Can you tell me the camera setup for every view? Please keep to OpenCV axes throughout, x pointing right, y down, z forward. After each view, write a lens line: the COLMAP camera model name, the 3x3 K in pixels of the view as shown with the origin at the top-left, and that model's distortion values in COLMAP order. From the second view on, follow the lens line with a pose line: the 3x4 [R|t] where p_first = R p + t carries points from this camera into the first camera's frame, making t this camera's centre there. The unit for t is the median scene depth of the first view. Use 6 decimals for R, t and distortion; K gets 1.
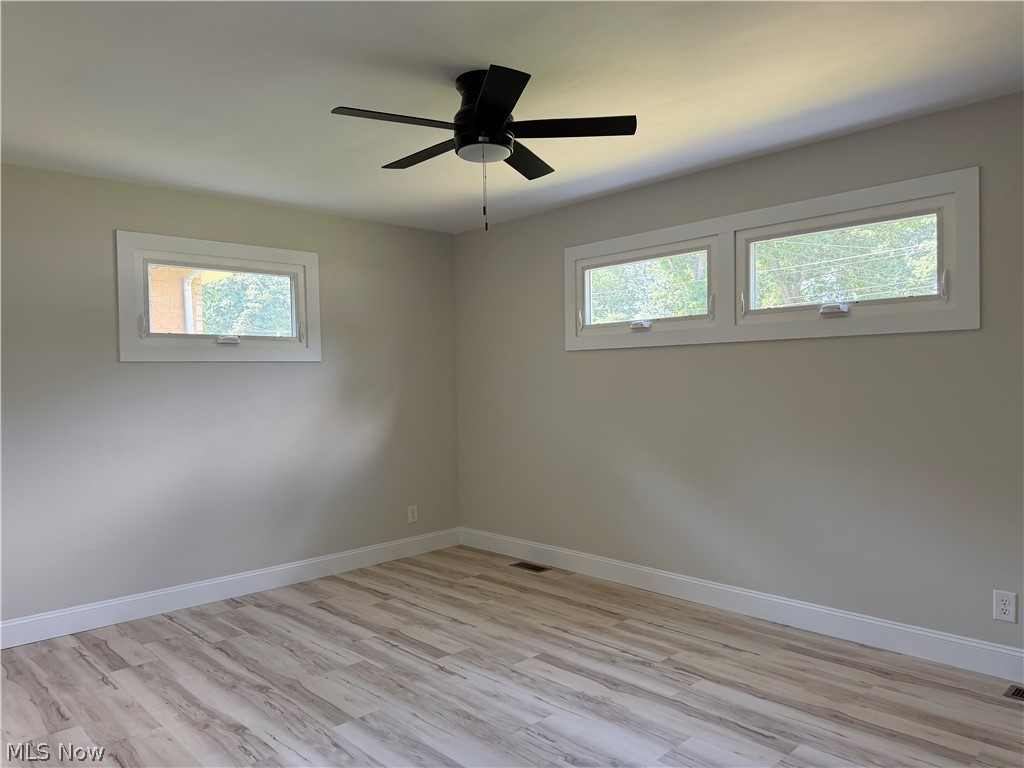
lens RADIAL K [[704.0, 0, 508.5], [0, 704.0, 385.2], [0, 0, 1]] dist [0.007027, -0.014240]
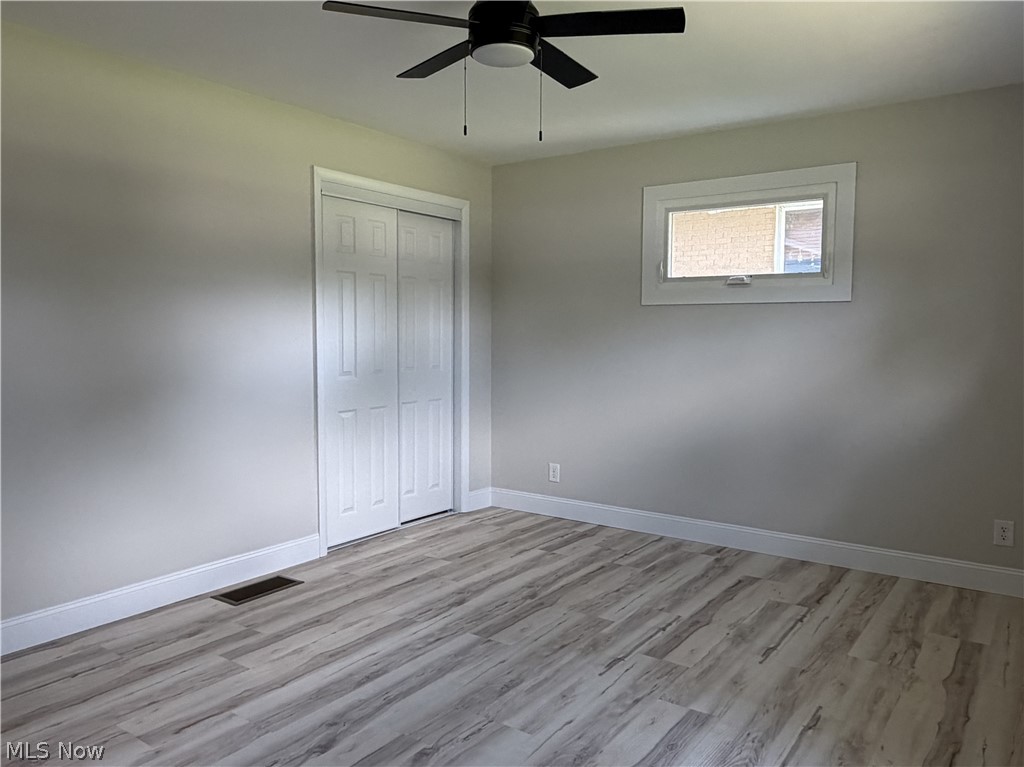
lens RADIAL K [[750.9, 0, 502.6], [0, 750.9, 389.2], [0, 0, 1]] dist [0.034407, 0.006812]
pose [[0.215202, 0.102997, -0.971123, 0.623348], [-0.018813, 0.994675, 0.101326, -0.018572], [0.976388, -0.003536, 0.215993, 0.551177]]
